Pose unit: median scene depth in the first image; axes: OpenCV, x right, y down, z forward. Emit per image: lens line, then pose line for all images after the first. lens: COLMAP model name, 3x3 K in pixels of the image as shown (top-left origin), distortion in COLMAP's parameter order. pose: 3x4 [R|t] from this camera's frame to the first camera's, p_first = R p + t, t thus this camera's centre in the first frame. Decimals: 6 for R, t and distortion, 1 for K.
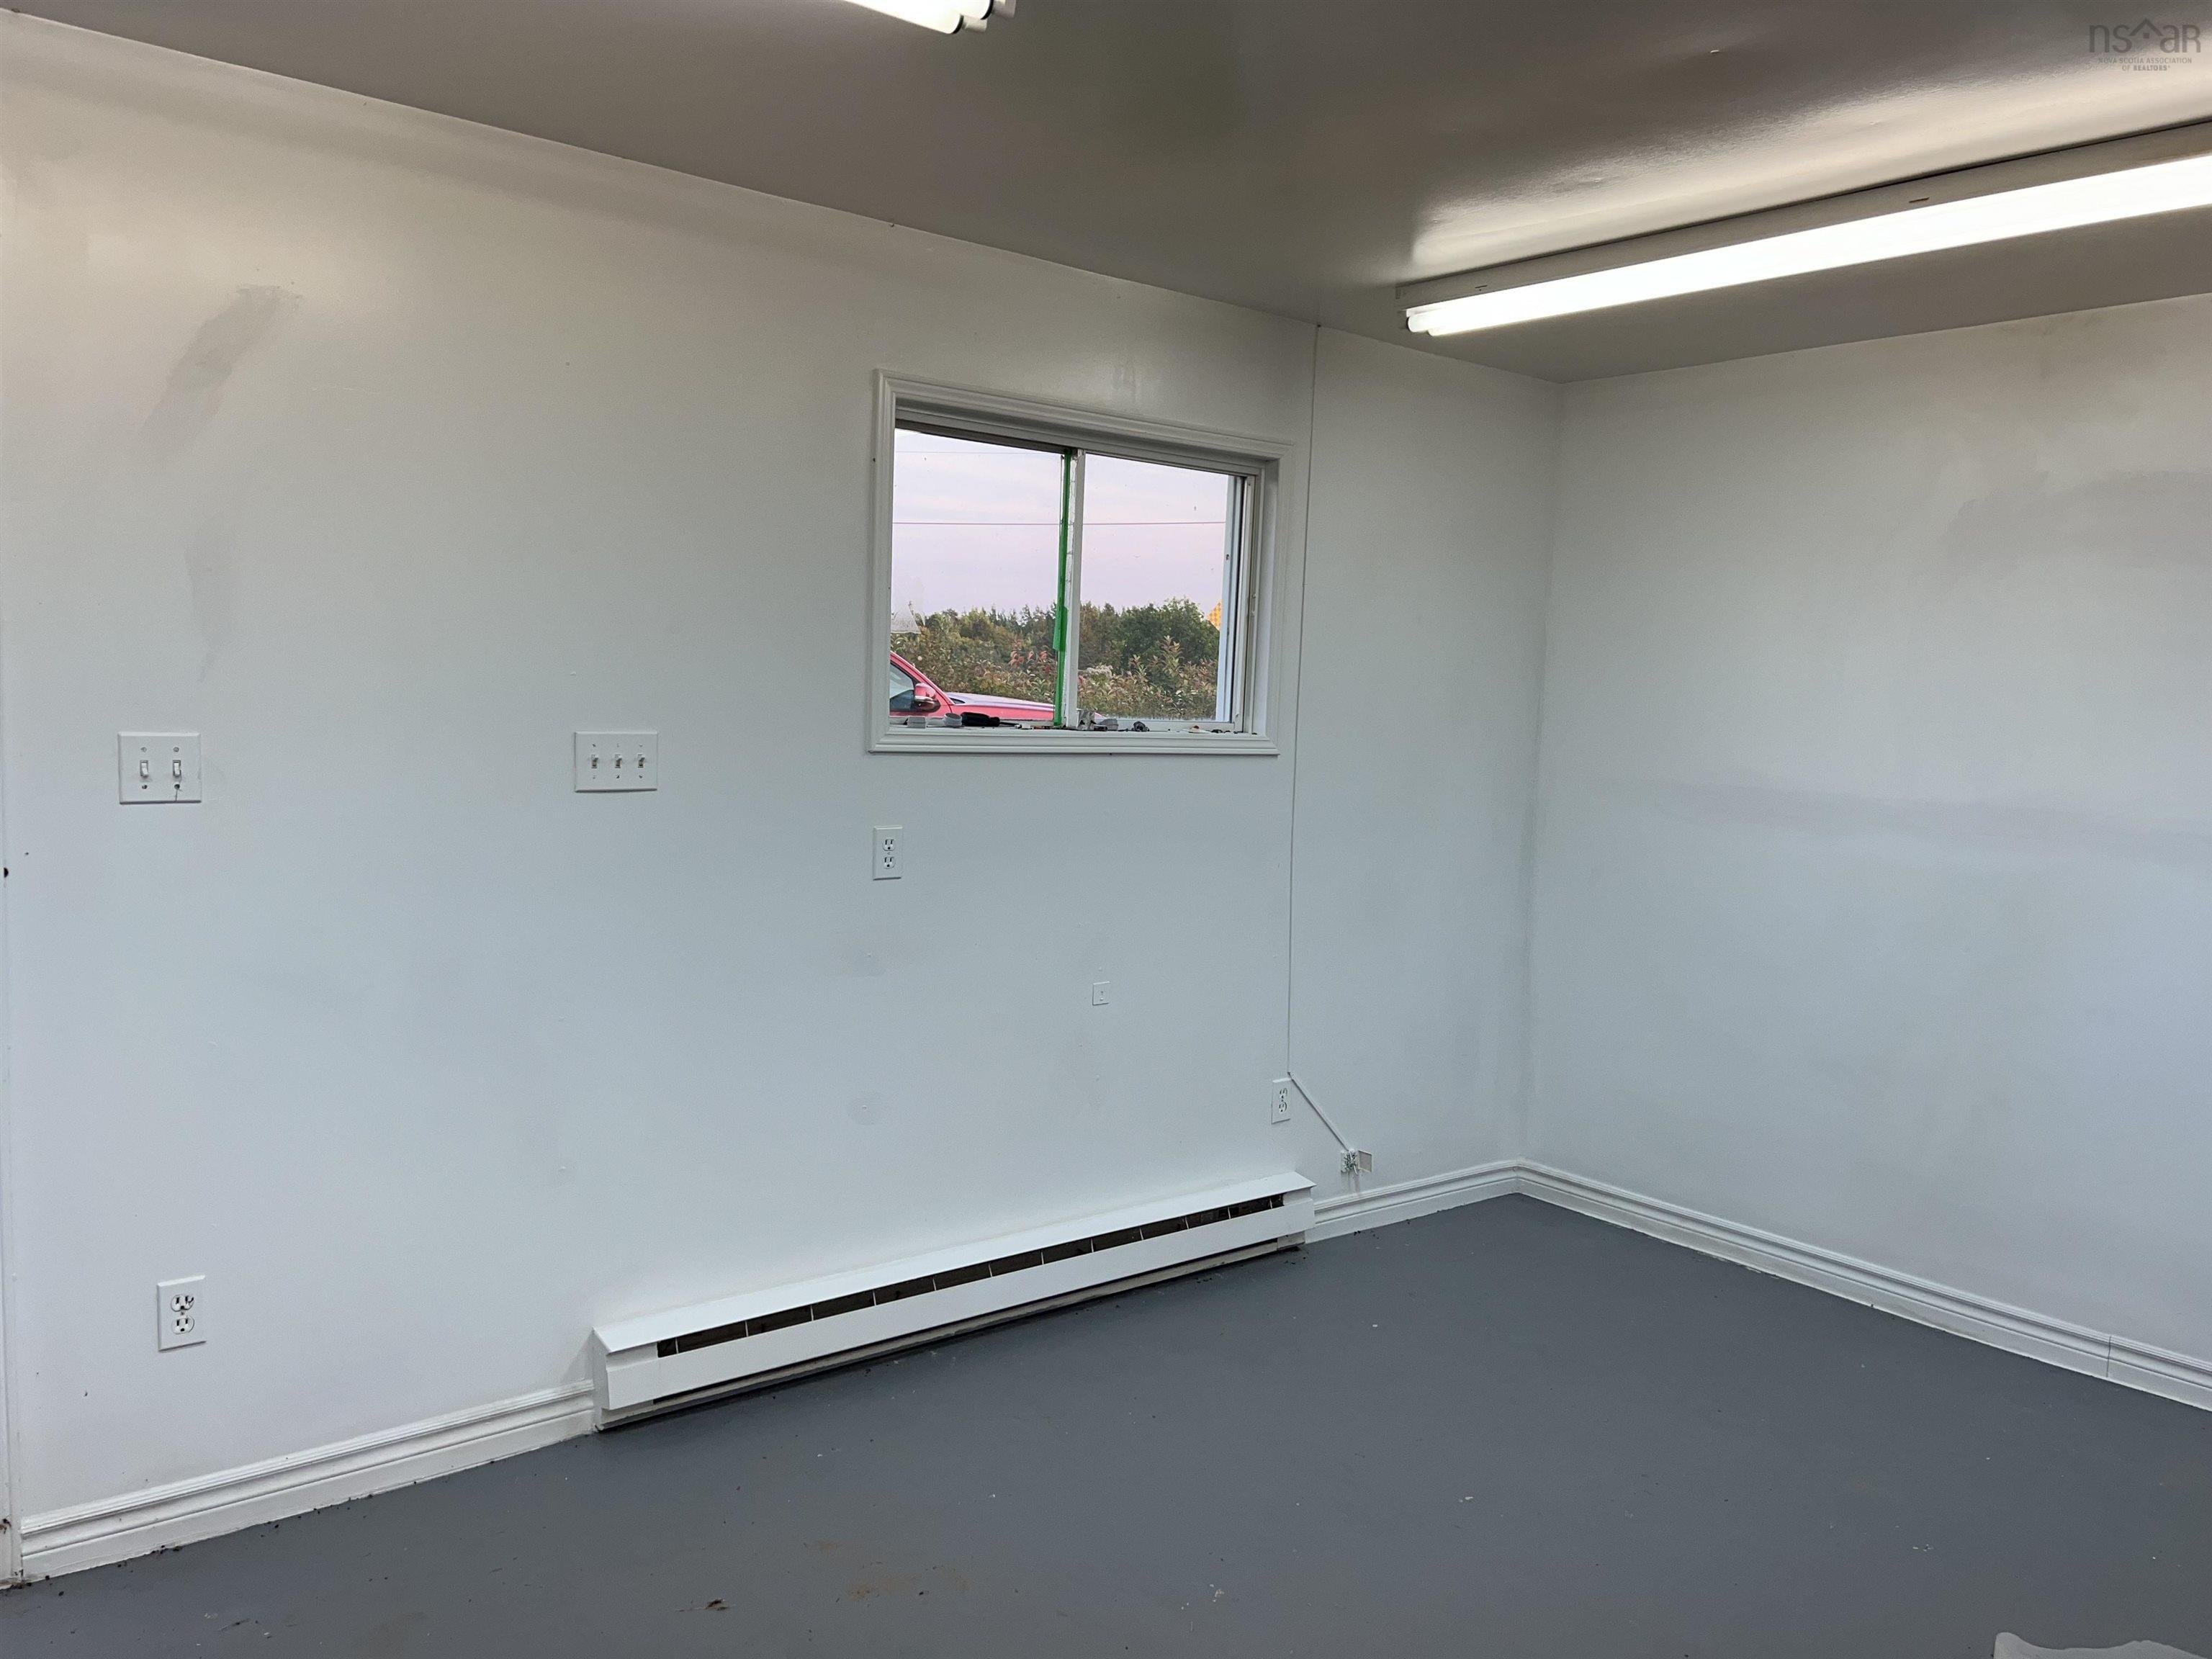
lens RADIAL K [[1694.1, 0, 1105.1], [0, 1694.1, 830.4], [0, 0, 1]] dist [0.049706, -0.026311]
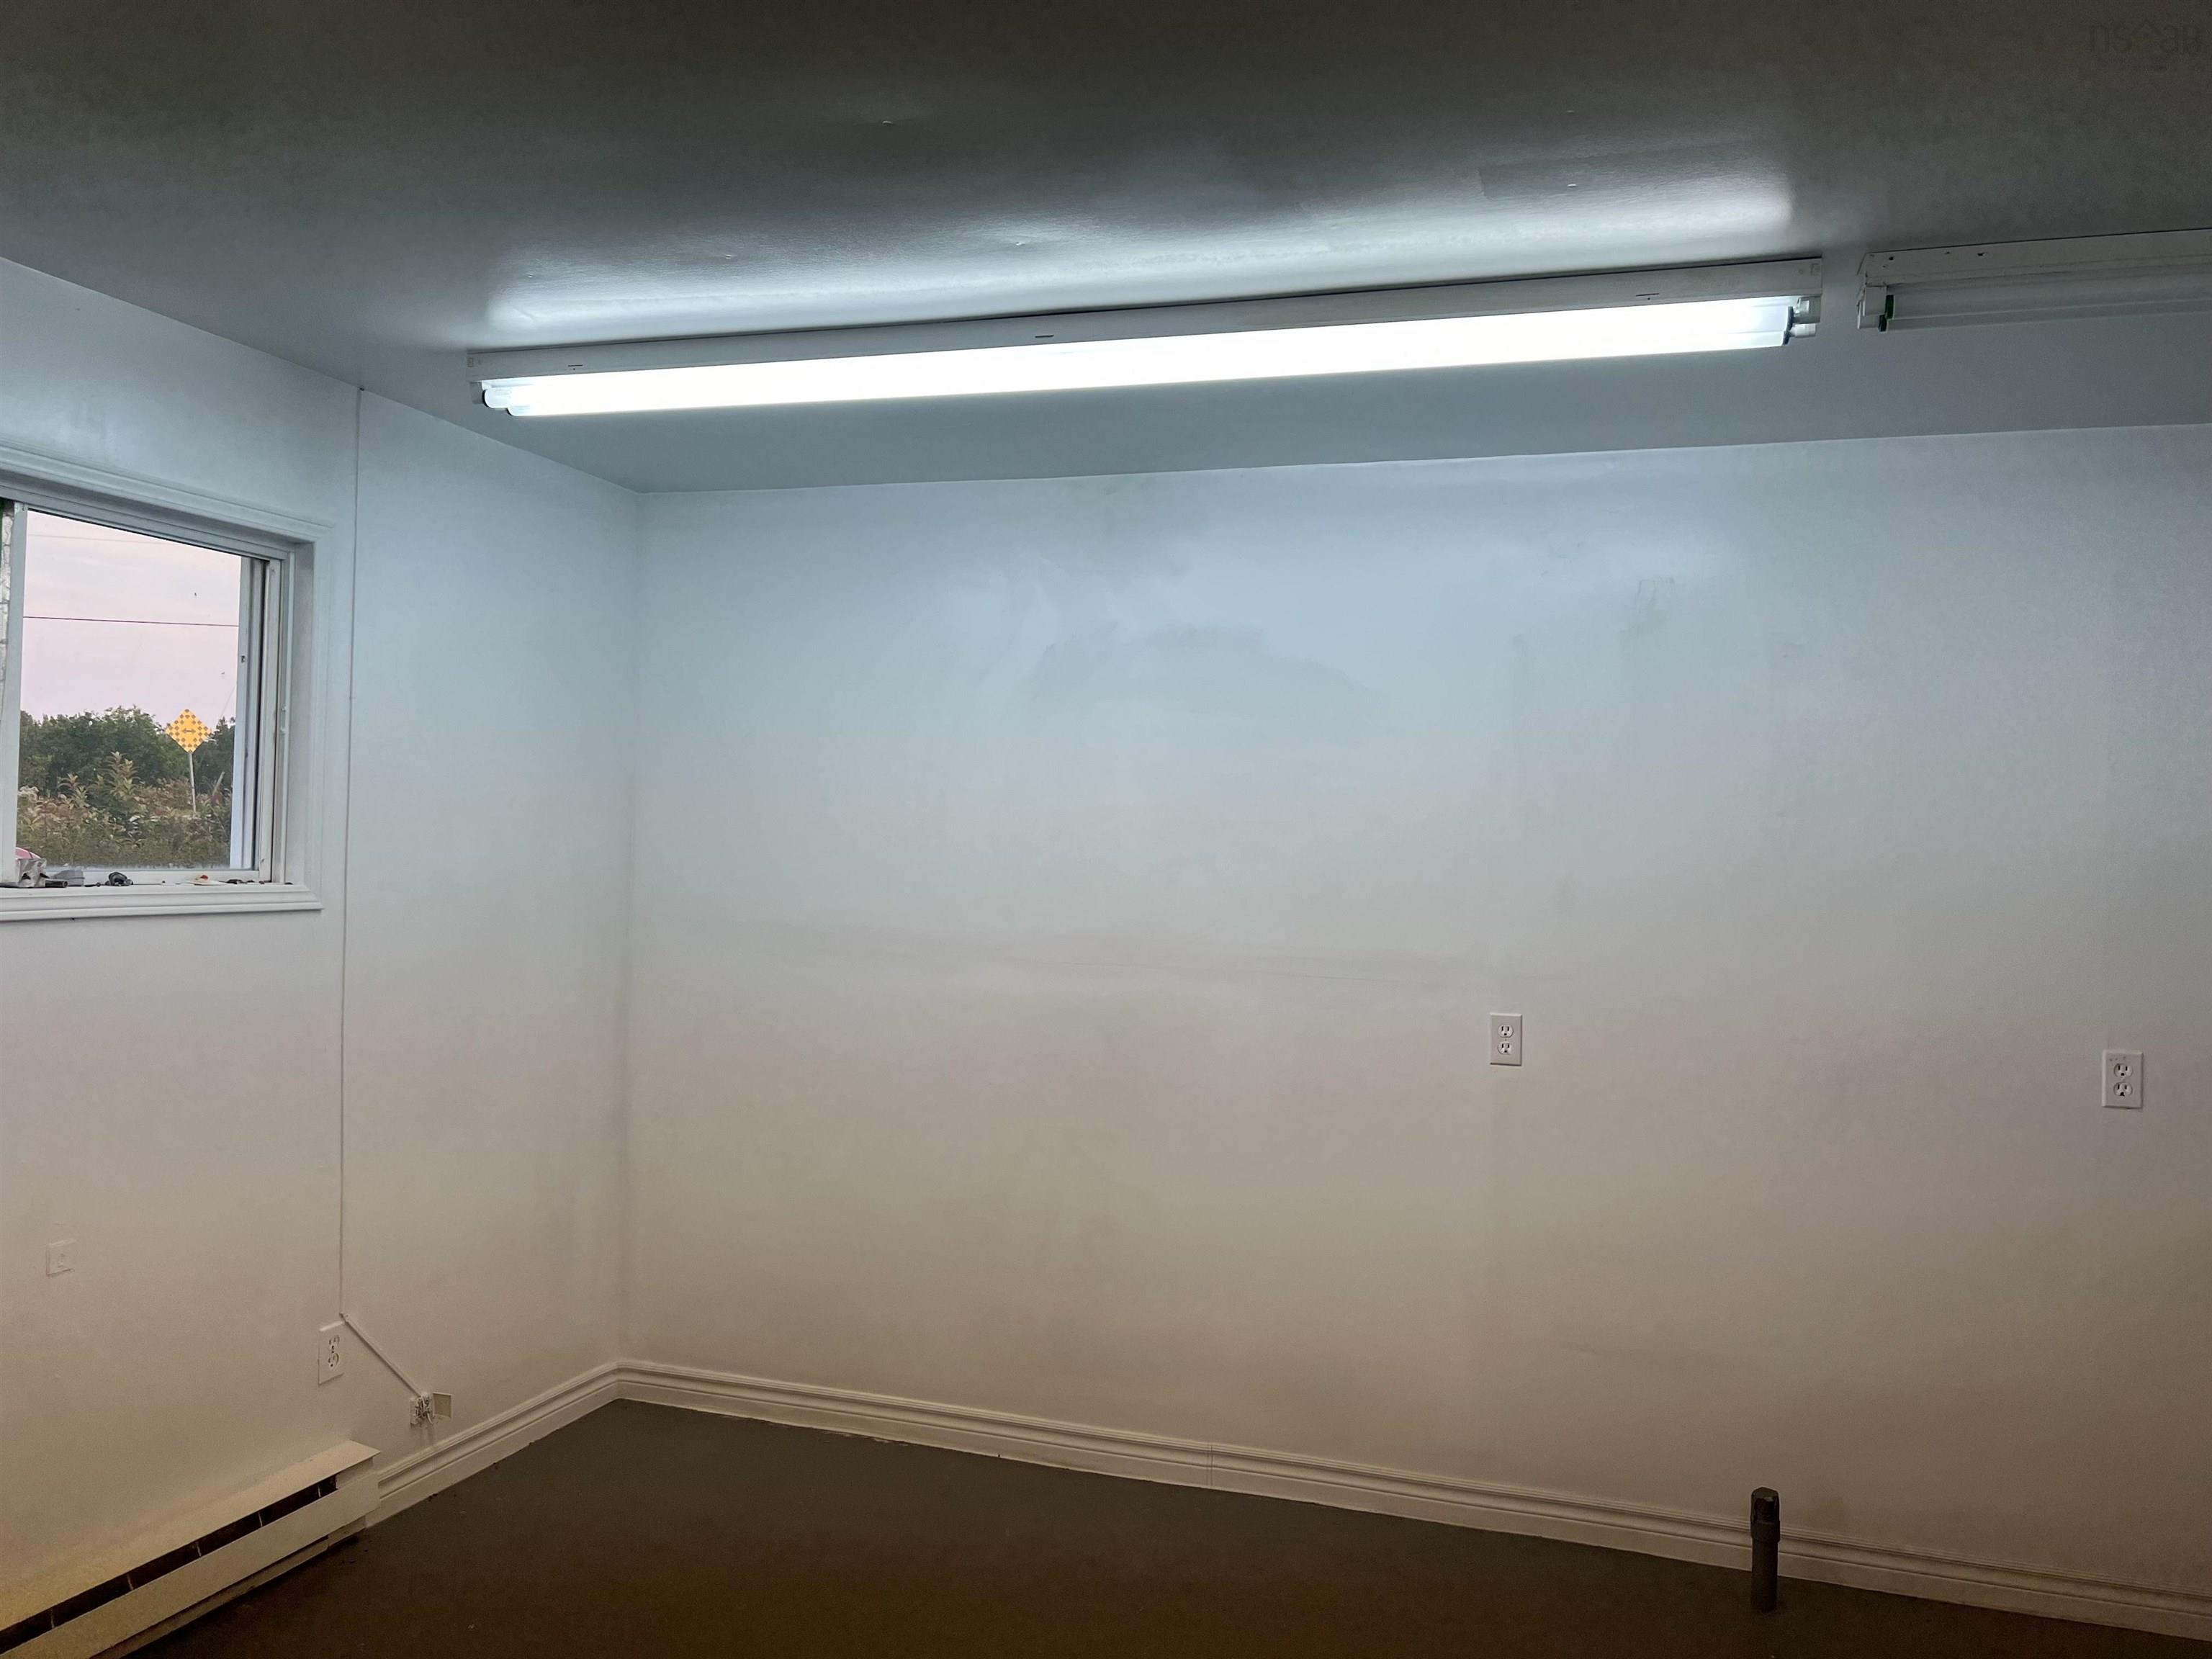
lens RADIAL K [[1694.1, 0, 1109.3], [0, 1694.1, 831.4], [0, 0, 1]] dist [0.049706, -0.026311]
pose [[0.844436, -0.008065, 0.535596, -0.014778], [0.046131, 0.997267, -0.057714, -0.017883], [-0.533667, 0.073443, 0.842500, 0.124691]]
